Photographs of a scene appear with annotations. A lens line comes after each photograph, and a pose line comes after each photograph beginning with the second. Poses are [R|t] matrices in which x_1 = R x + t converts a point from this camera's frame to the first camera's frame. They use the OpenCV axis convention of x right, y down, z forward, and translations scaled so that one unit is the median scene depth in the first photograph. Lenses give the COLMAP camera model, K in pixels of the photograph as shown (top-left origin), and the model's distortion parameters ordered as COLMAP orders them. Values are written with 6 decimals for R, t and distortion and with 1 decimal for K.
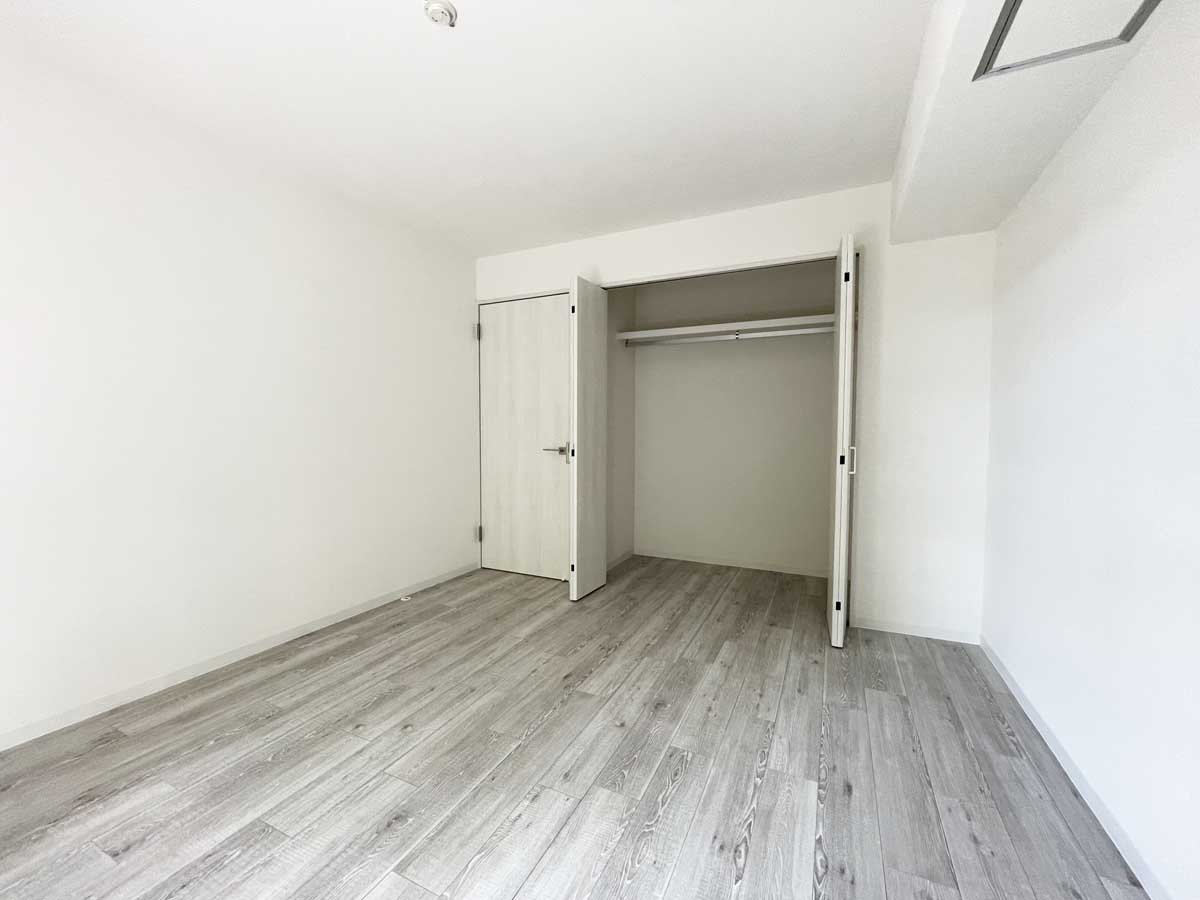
lens RADIAL K [[489.0, 0, 600.0], [0, 489.0, 450.0], [0, 0, 1]] dist [0.002250, 0.000318]
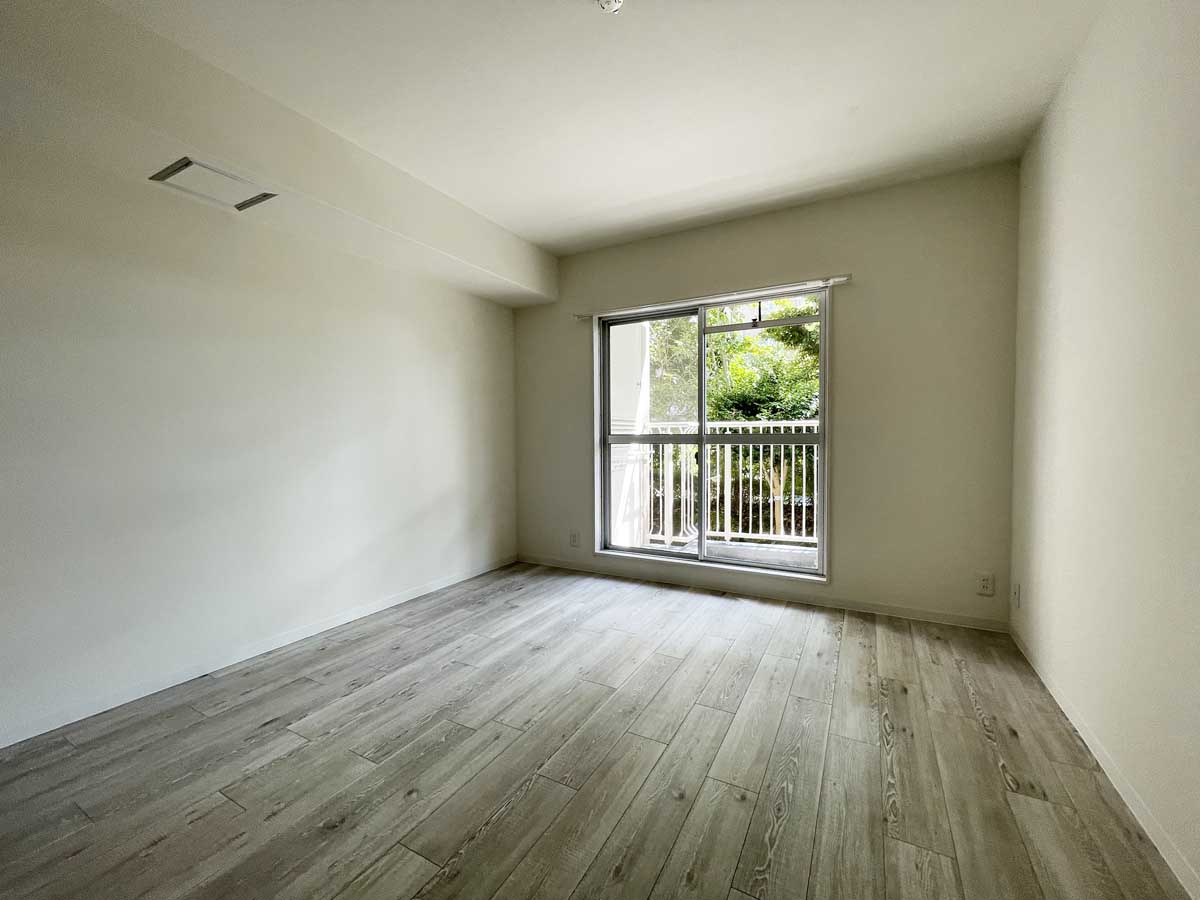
lens RADIAL K [[489.0, 0, 600.0], [0, 489.0, 450.0], [0, 0, 1]] dist [0.002250, 0.000318]
pose [[-0.998505, 0.001351, 0.054636, -0.353573], [0.005208, 0.997498, 0.070502, -0.053992], [-0.054404, 0.070681, -0.996014, 2.004335]]
